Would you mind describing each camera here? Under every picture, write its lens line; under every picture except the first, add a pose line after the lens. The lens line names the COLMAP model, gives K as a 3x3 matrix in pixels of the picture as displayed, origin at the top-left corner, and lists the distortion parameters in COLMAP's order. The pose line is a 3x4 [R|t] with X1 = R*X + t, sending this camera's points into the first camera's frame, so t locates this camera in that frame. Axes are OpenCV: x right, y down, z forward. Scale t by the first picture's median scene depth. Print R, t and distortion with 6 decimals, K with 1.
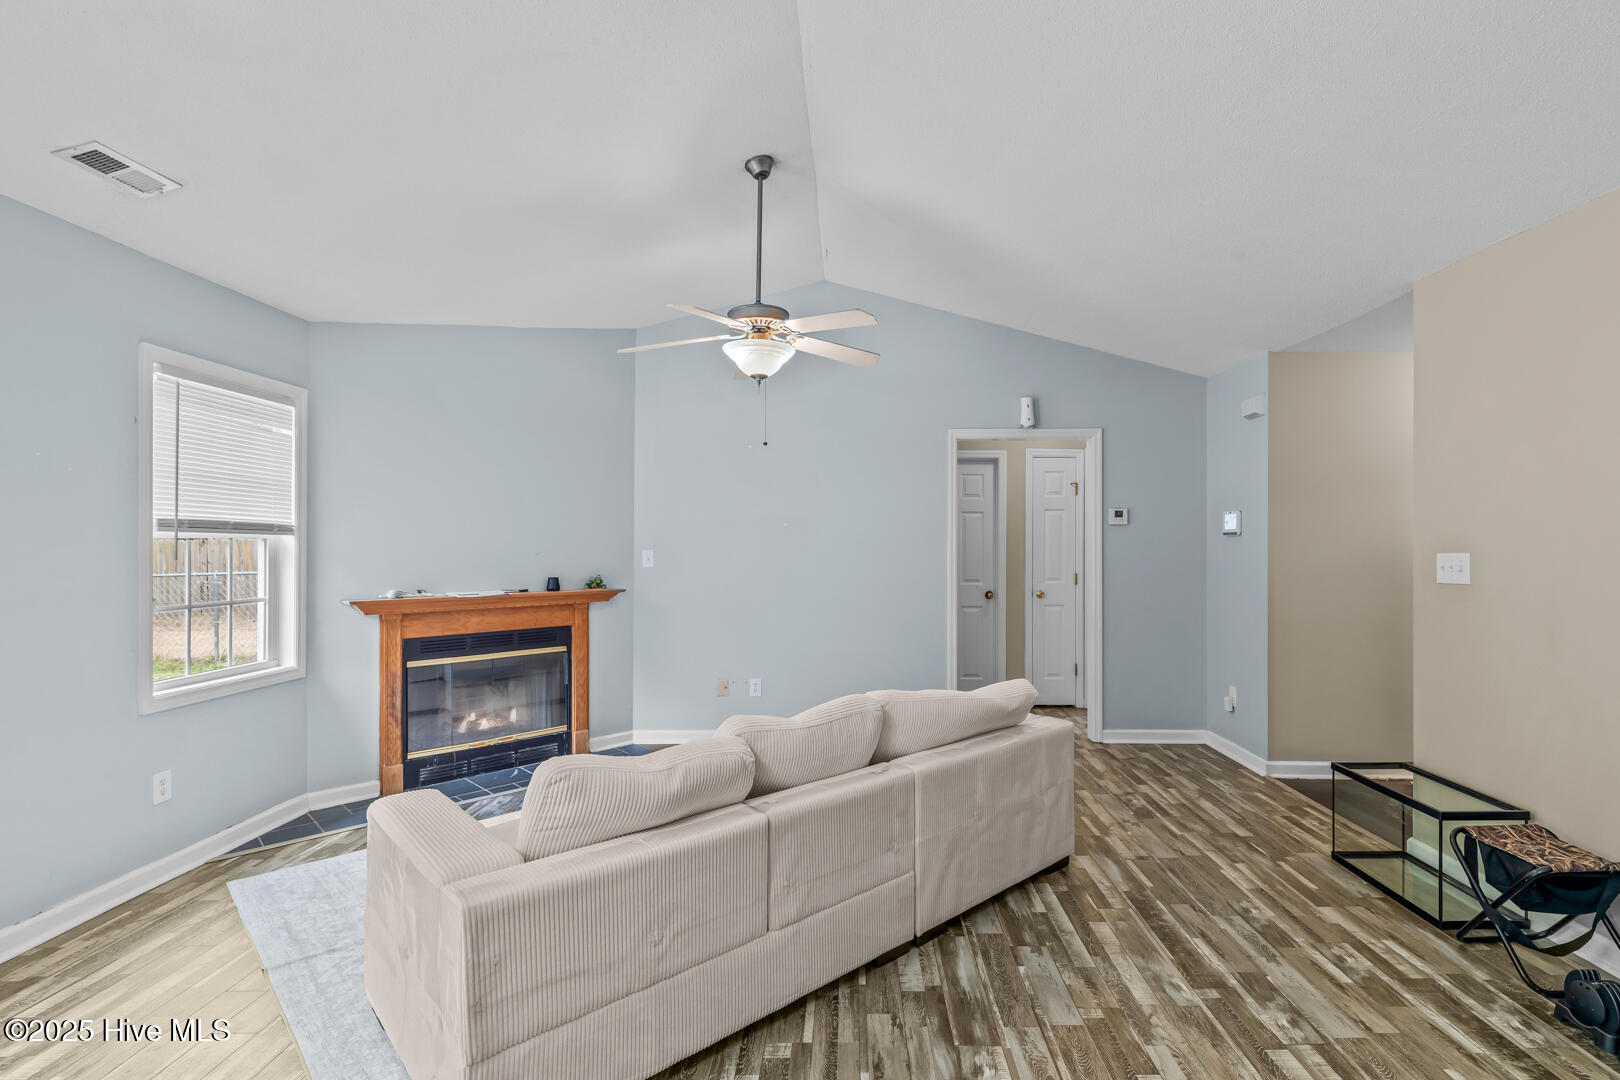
lens RADIAL K [[776.7, 0, 857.0], [0, 776.7, 545.0], [0, 0, 1]] dist [0.002772, -0.000234]
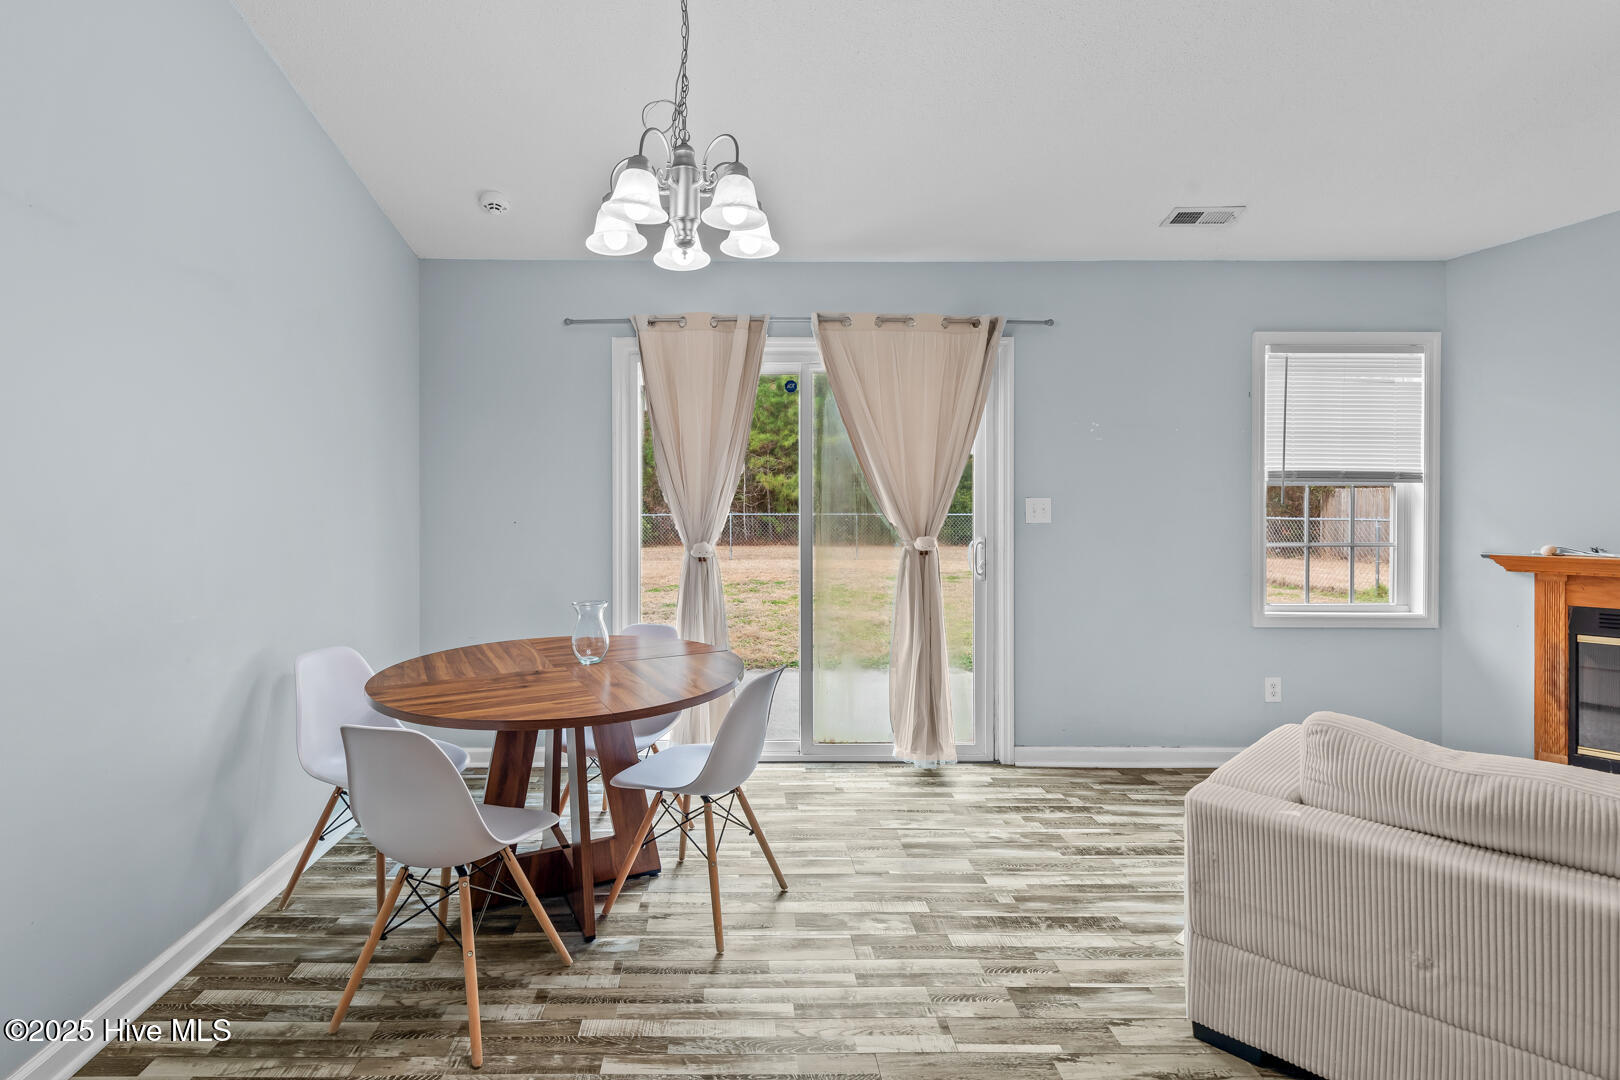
lens RADIAL K [[797.5, 0, 737.5], [0, 797.5, 495.7], [0, 0, 1]] dist [0.008307, -0.001913]
pose [[-0.001990, 0.004497, -0.999988, 0.328039], [0.000621, 0.999990, 0.004495, -0.001001], [0.999998, -0.000612, -0.001993, 0.140202]]
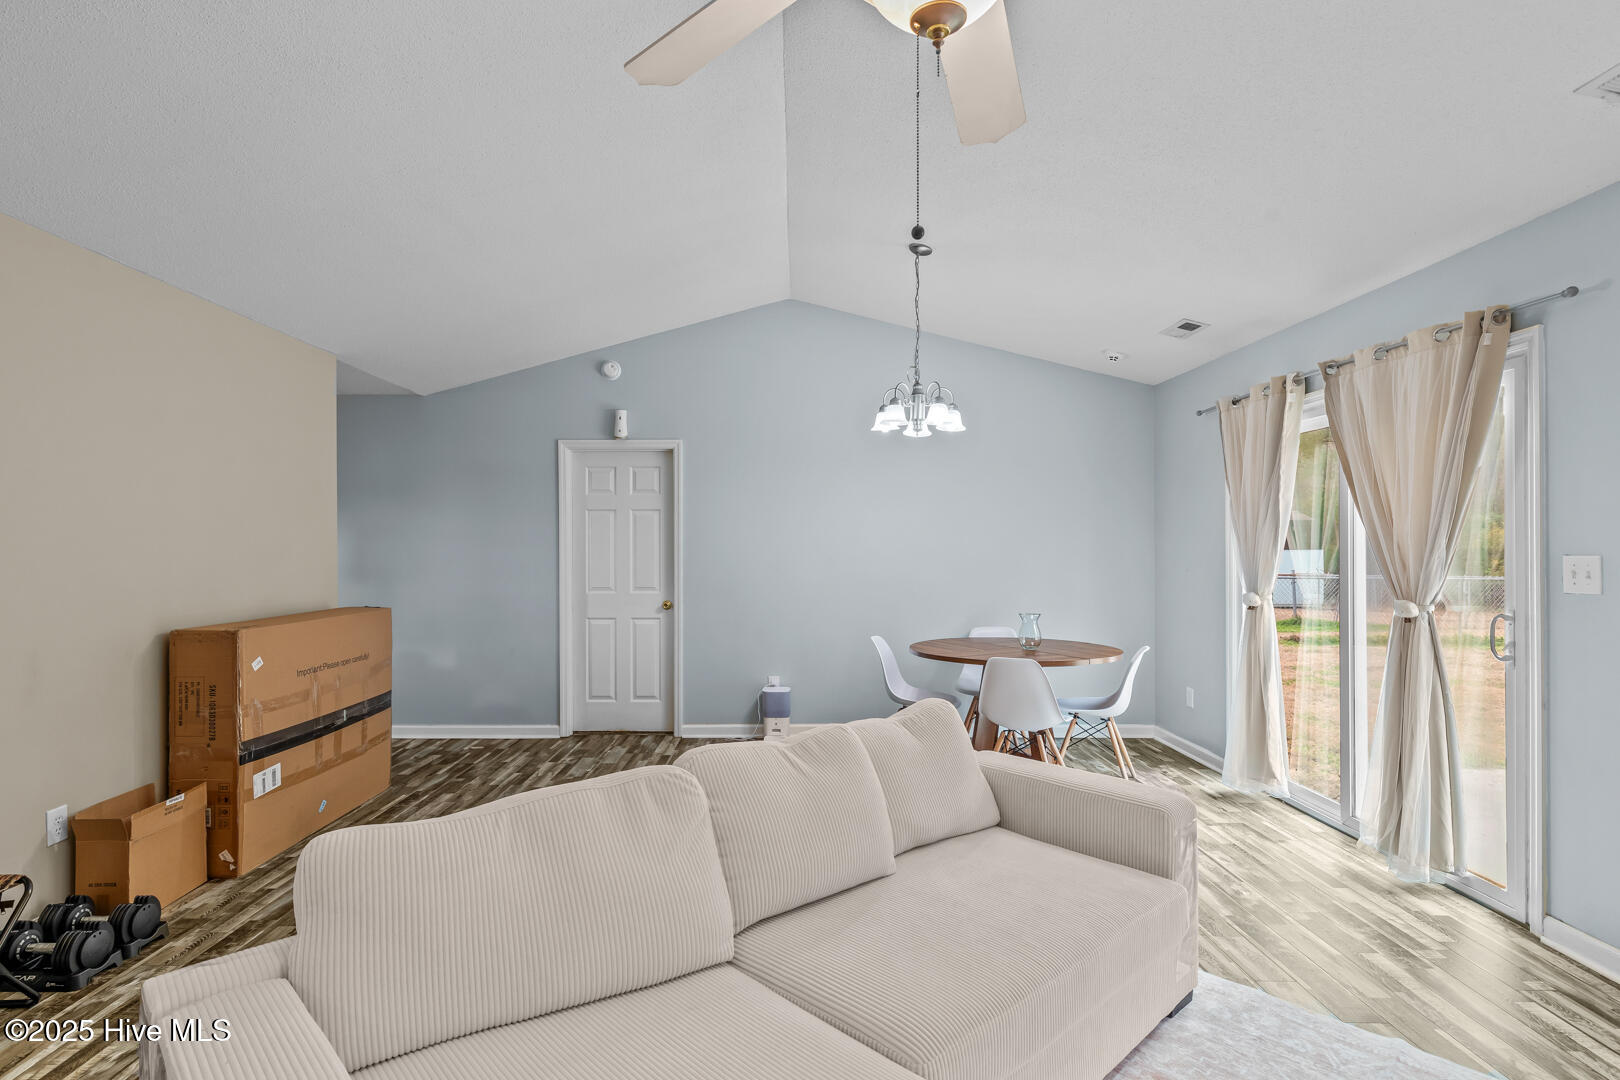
lens RADIAL K [[799.4, 0, 779.7], [0, 799.4, 547.0], [0, 0, 1]] dist [0.006489, -0.000296]
pose [[-0.999776, 0.003976, 0.020781, -0.064698], [0.003947, 0.999991, -0.001430, -0.002315], [-0.020786, -0.001348, -0.999783, 1.315852]]
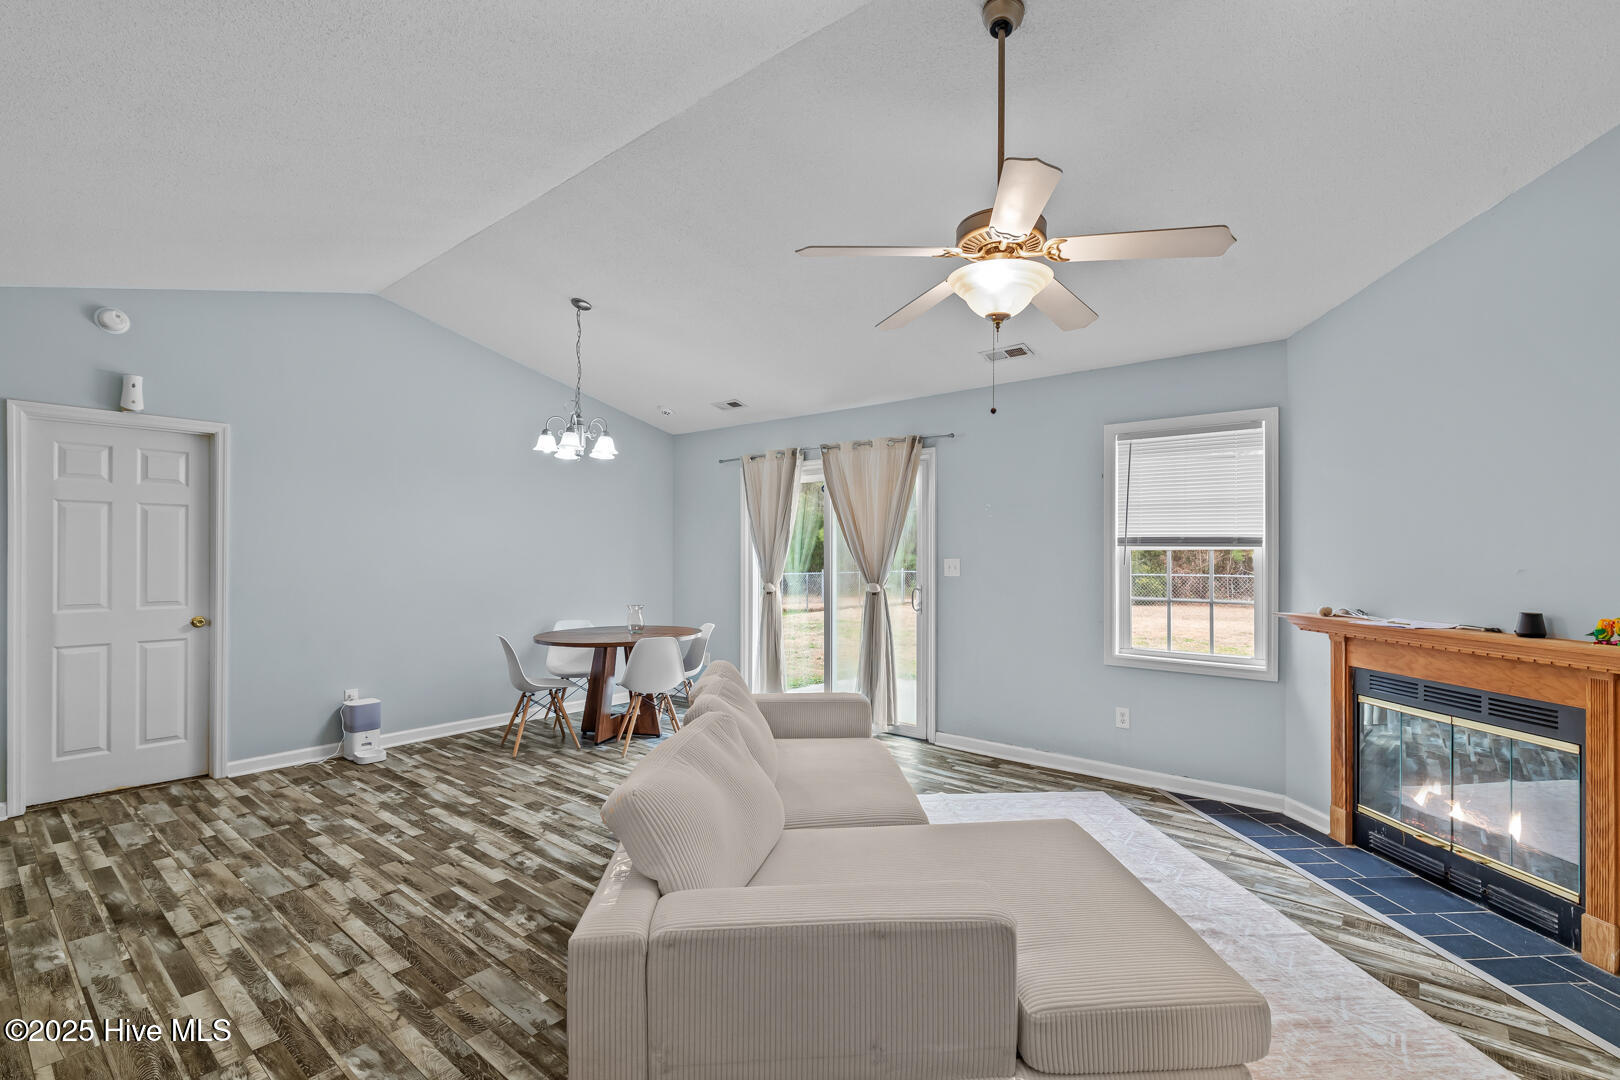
lens RADIAL K [[731.1, 0, 832.7], [0, 731.1, 550.7], [0, 0, 1]] dist [0.003179, -0.000036]
pose [[-0.634134, -0.002805, -0.773218, 0.480017], [-0.000618, 0.999995, -0.003121, -0.003457], [0.773223, -0.001501, -0.634132, 1.293306]]
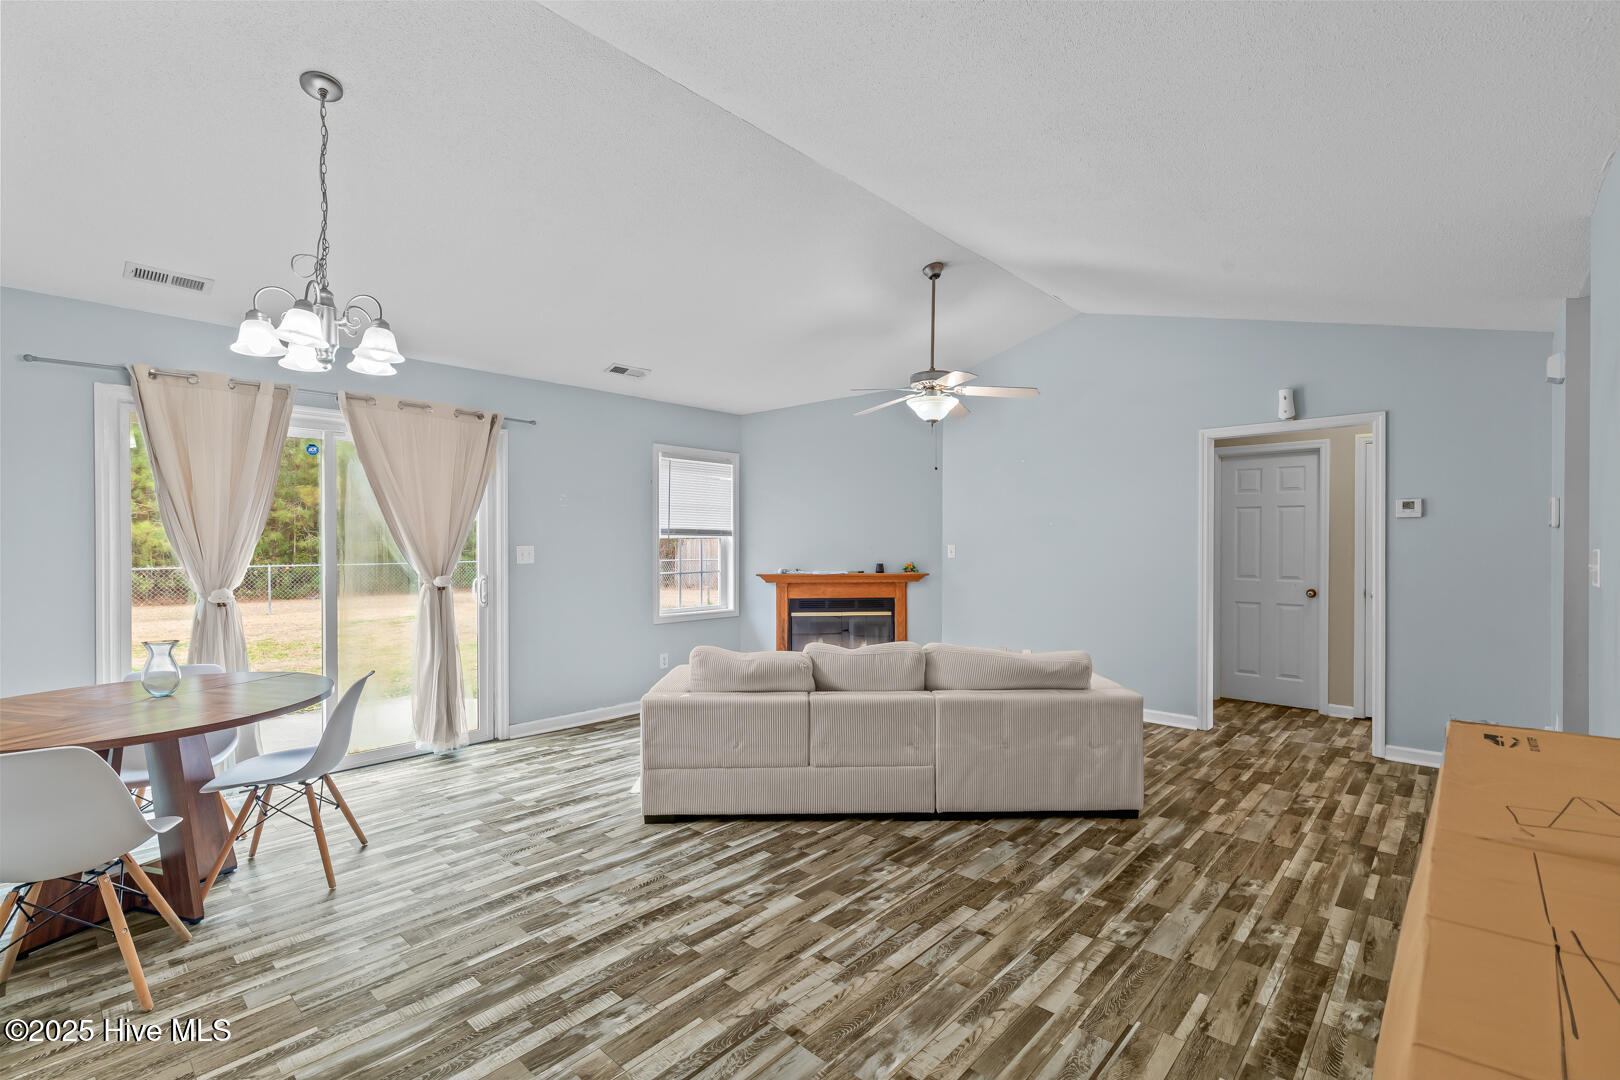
lens RADIAL K [[723.0, 0, 818.7], [0, 723.0, 544.6], [0, 0, 1]] dist [0.002455, -0.000335]
pose [[0.736612, 0.001764, -0.676314, 0.599182], [0.001972, 0.999987, 0.004756, -0.000232], [0.676313, -0.004837, 0.736598, -0.099077]]
